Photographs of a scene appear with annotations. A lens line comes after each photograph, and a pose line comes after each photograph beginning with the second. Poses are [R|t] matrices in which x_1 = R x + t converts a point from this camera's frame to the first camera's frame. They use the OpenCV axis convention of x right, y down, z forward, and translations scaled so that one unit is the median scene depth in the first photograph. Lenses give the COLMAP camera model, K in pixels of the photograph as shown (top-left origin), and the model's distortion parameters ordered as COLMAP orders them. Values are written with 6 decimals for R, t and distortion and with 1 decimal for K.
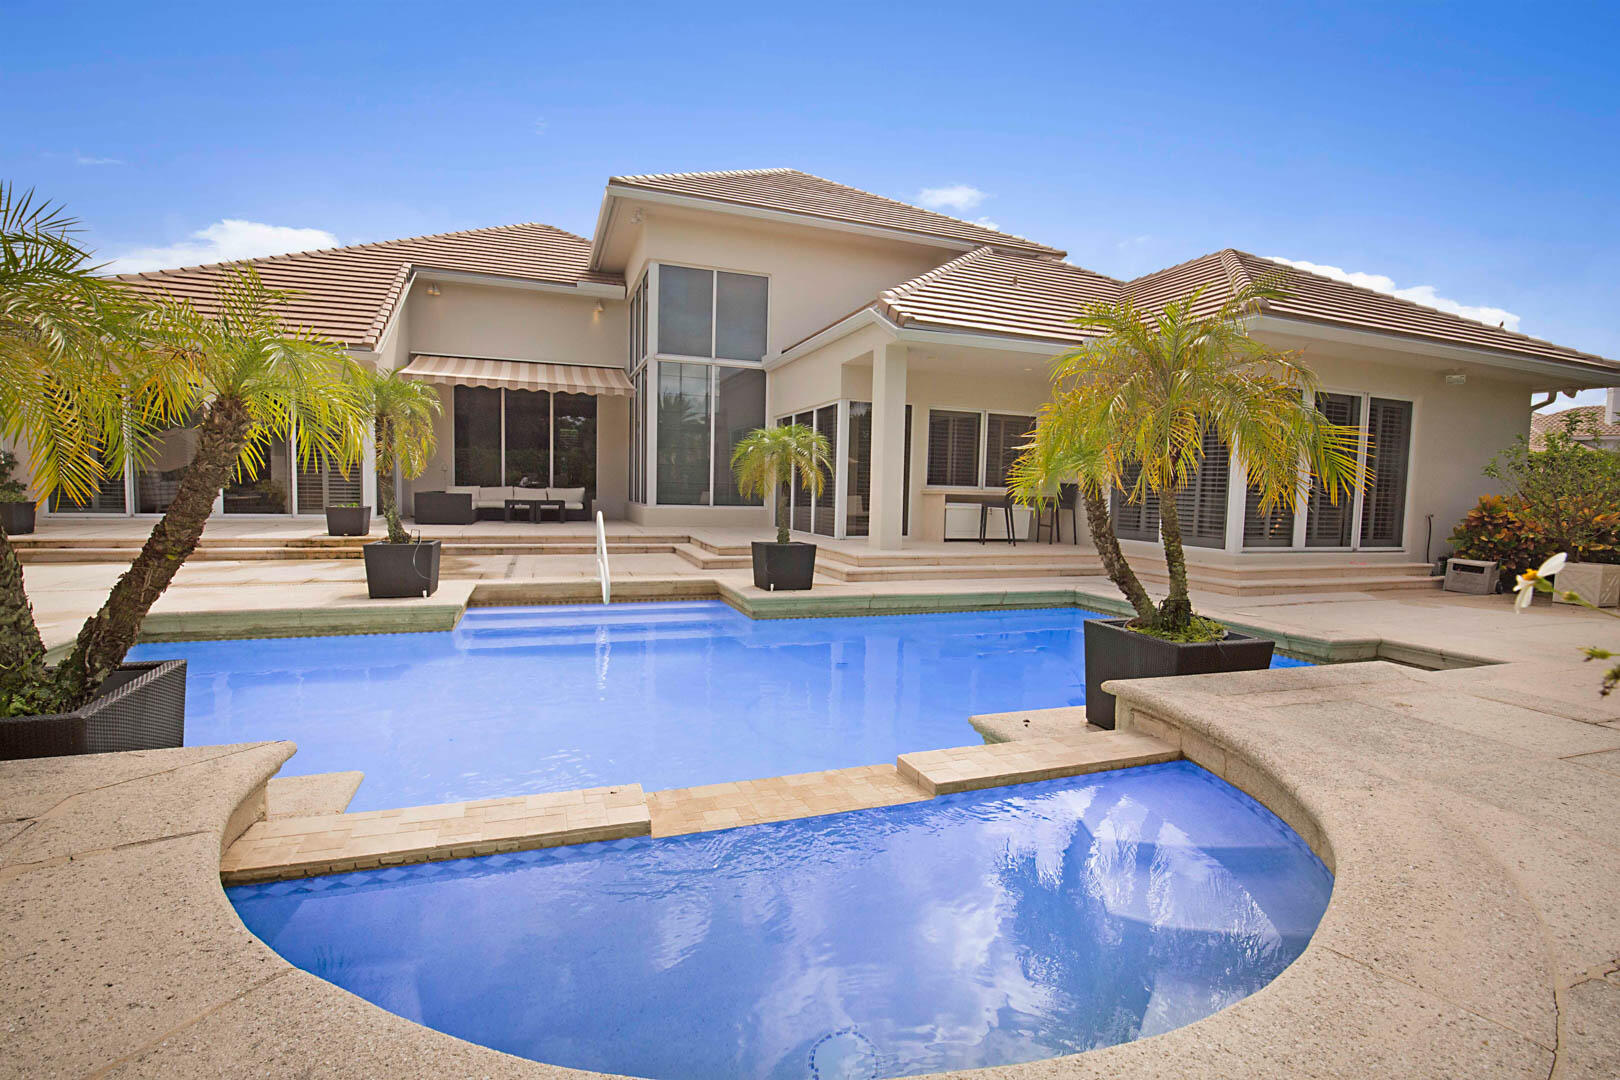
lens RADIAL K [[735.1, 0, 810.7], [0, 735.1, 549.5], [0, 0, 1]] dist [-0.013834, -0.000135]
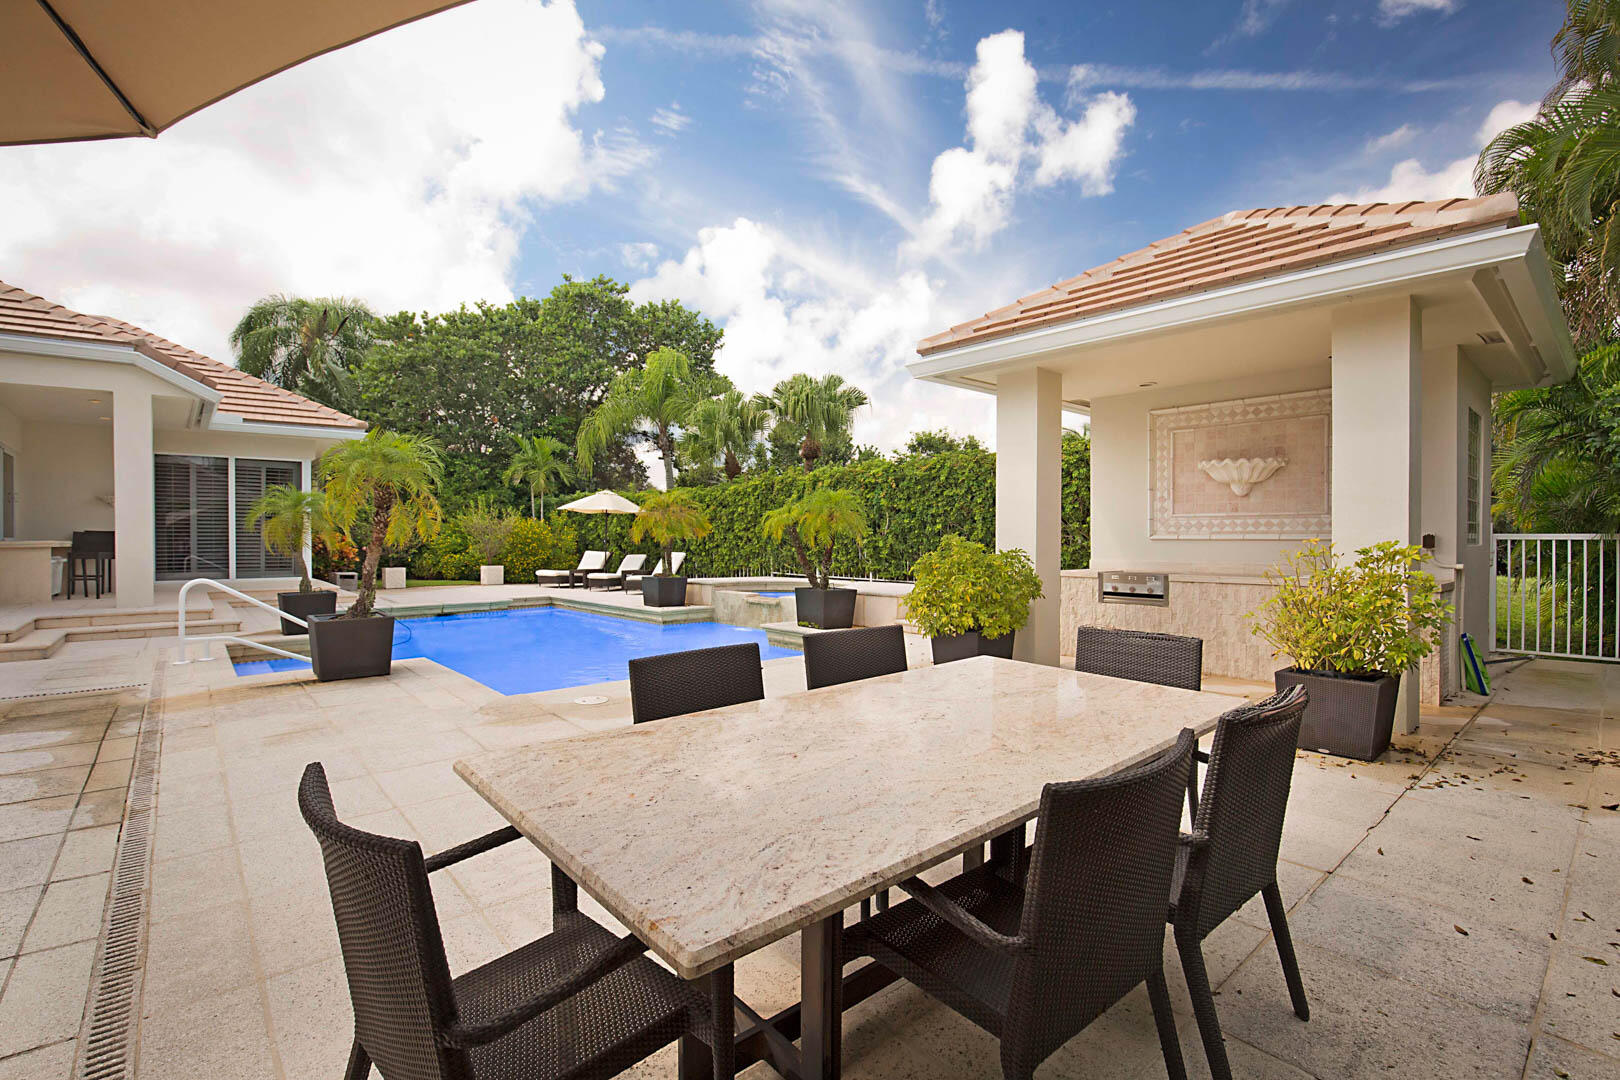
lens RADIAL K [[735.1, 0, 809.7], [0, 735.1, 539.8], [0, 0, 1]] dist [-0.013834, -0.000135]
pose [[-0.351561, -0.030487, 0.935669, -1.093729], [0.071089, 0.995714, 0.059153, -0.083215], [-0.933462, 0.087312, -0.347887, 0.539992]]
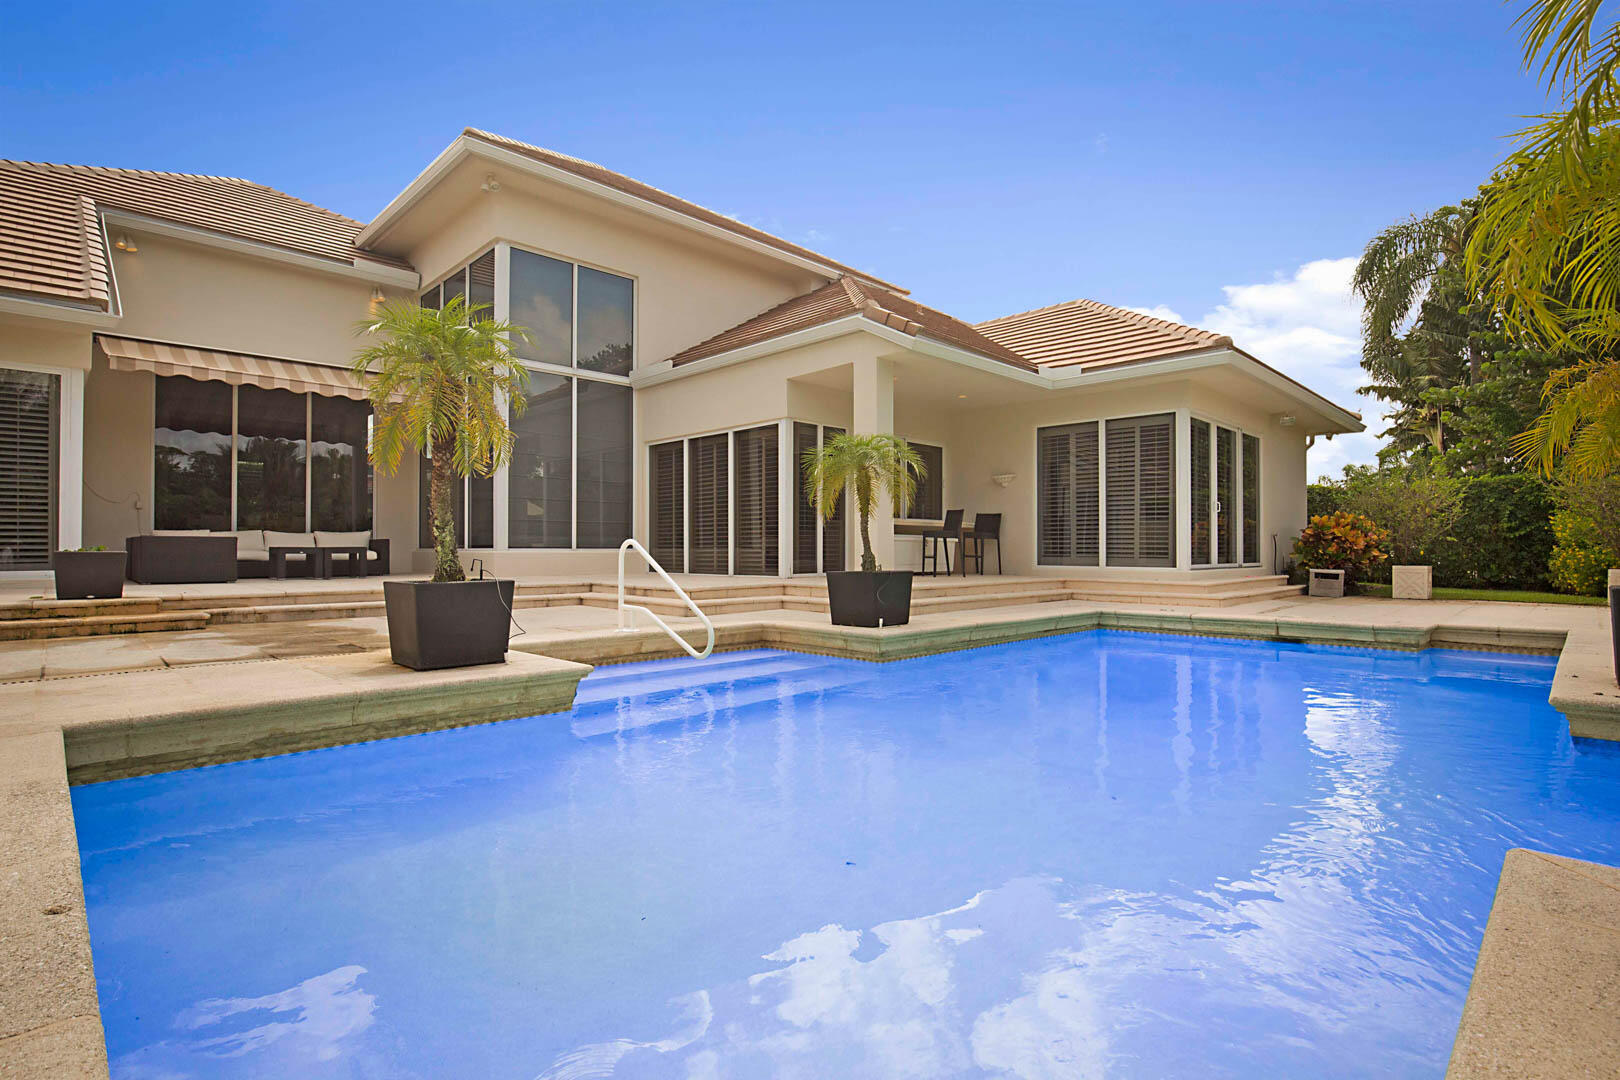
lens RADIAL K [[786.4, 0, 808.9], [0, 786.4, 541.4], [0, 0, 1]] dist [-0.005966, -0.000313]
pose [[0.908744, -0.020197, 0.416864, -0.382238], [0.057577, 0.995345, -0.077292, 0.018938], [-0.413363, 0.094240, 0.905677, 0.176270]]
